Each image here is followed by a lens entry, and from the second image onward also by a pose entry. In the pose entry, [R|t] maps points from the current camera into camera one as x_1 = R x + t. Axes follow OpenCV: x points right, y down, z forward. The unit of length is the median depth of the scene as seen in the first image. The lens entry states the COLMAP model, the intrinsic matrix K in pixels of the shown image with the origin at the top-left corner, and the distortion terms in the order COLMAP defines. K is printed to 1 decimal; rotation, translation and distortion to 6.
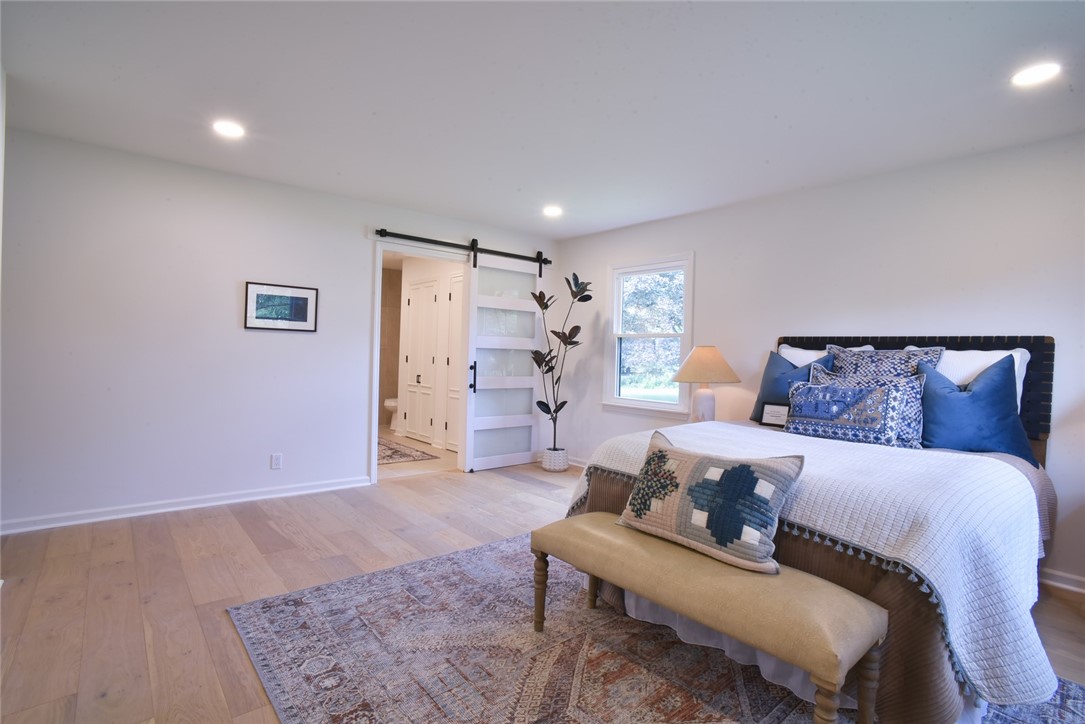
lens RADIAL K [[521.4, 0, 538.8], [0, 521.4, 359.5], [0, 0, 1]] dist [-0.068001, 0.030022]
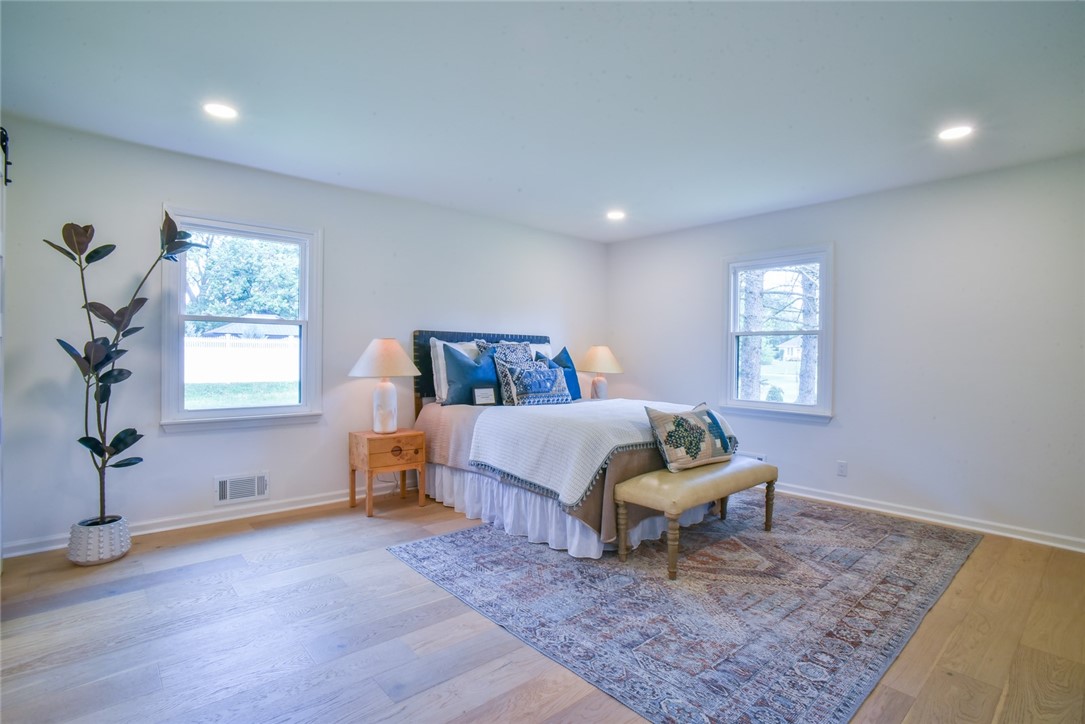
lens RADIAL K [[521.4, 0, 538.8], [0, 521.4, 359.5], [0, 0, 1]] dist [-0.068001, 0.030022]
pose [[-0.008207, -0.041863, 0.999090, -1.129132], [-0.005262, 0.999111, 0.041821, -0.048778], [-0.999952, -0.004914, -0.008420, 1.242383]]
